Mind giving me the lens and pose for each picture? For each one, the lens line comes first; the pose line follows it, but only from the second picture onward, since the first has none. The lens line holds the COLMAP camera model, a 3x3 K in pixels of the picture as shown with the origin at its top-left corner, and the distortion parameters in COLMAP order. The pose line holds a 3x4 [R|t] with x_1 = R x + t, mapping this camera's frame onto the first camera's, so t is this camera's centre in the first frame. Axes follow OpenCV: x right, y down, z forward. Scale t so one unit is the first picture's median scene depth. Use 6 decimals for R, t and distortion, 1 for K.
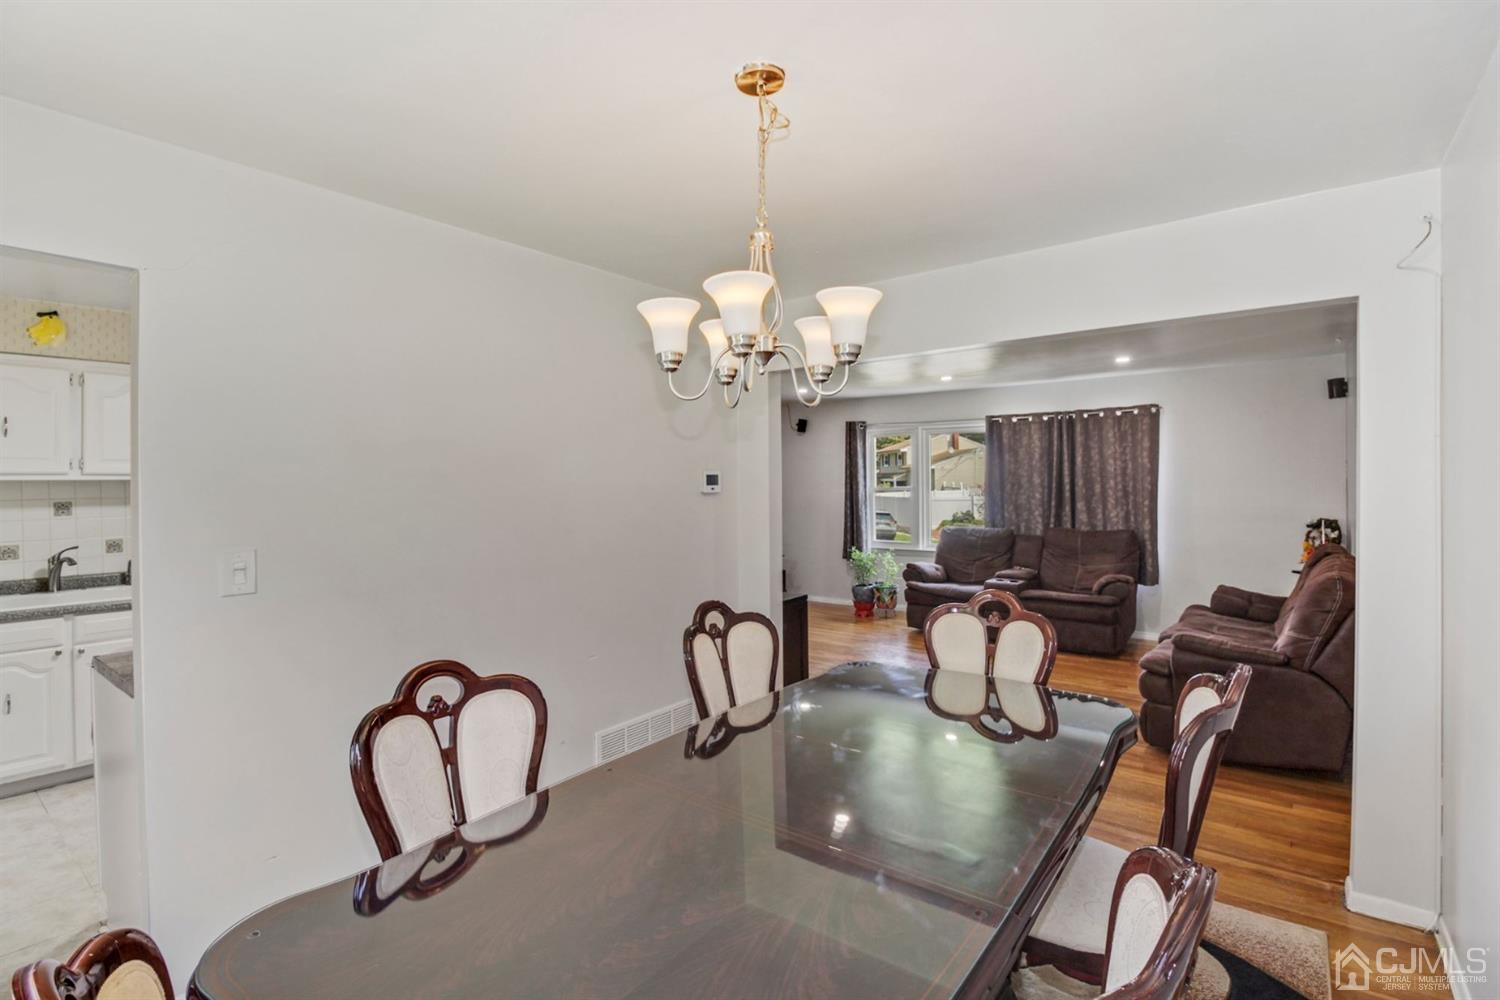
lens RADIAL K [[710.3, 0, 744.4], [0, 710.3, 478.5], [0, 0, 1]] dist [0.002126, 0.000263]
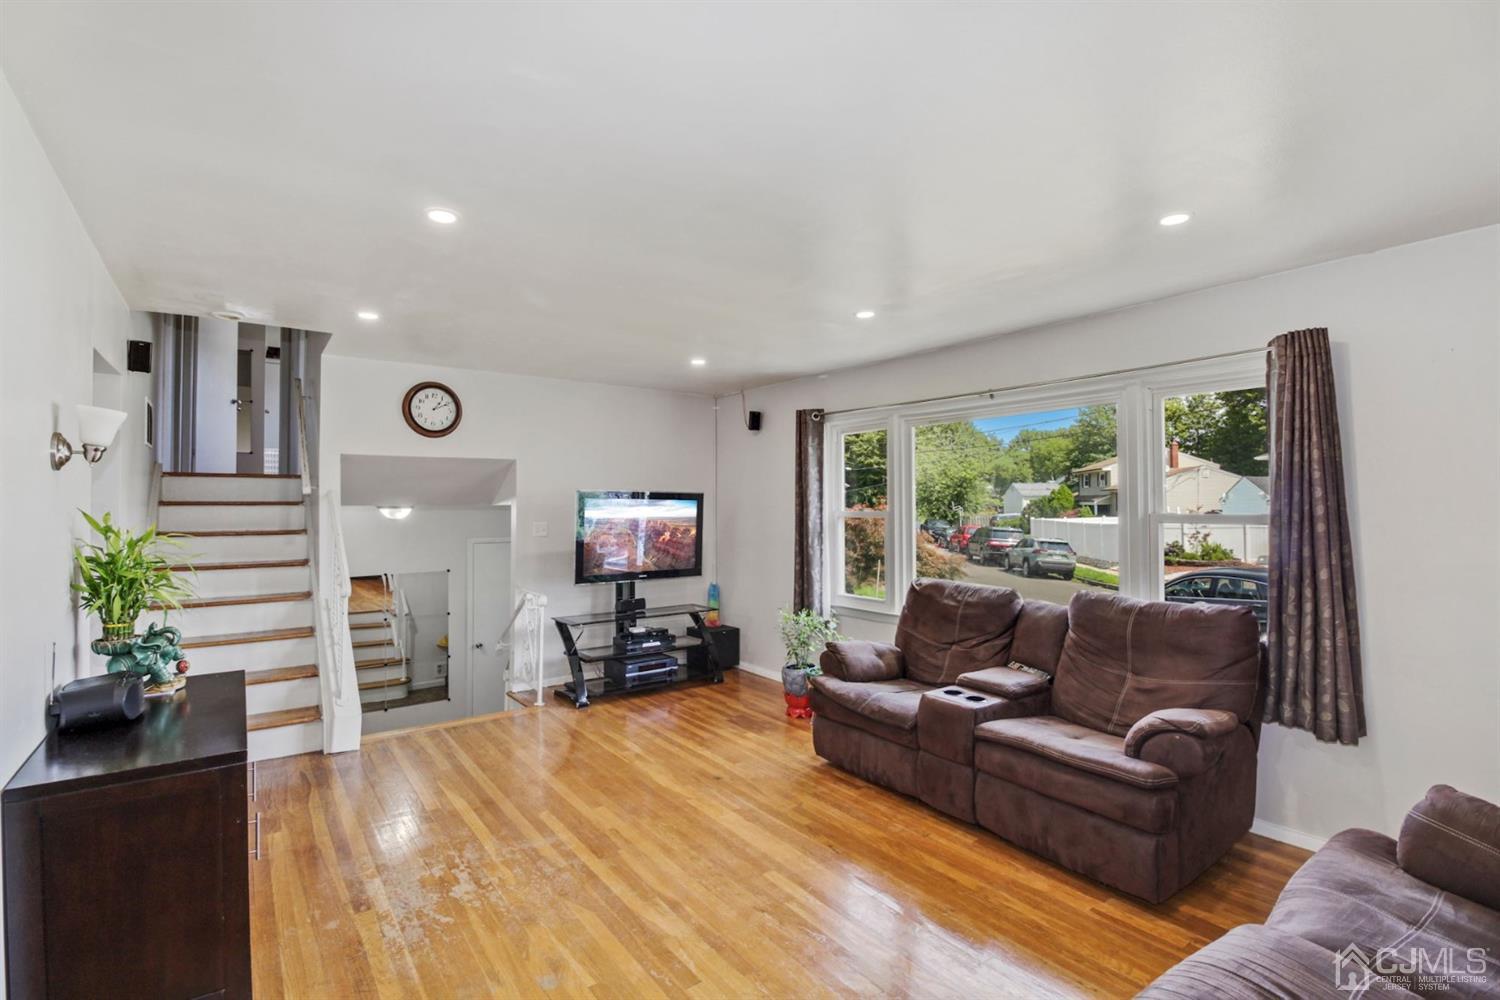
lens RADIAL K [[701.1, 0, 750.0], [0, 701.1, 500.0], [0, 0, 1]] dist [0.000954, -0.019863]
pose [[0.960171, 0.002580, -0.279402, 0.285523], [-0.003198, 0.999993, -0.001757, 0.003727], [0.279396, 0.002580, 0.960173, 0.374054]]
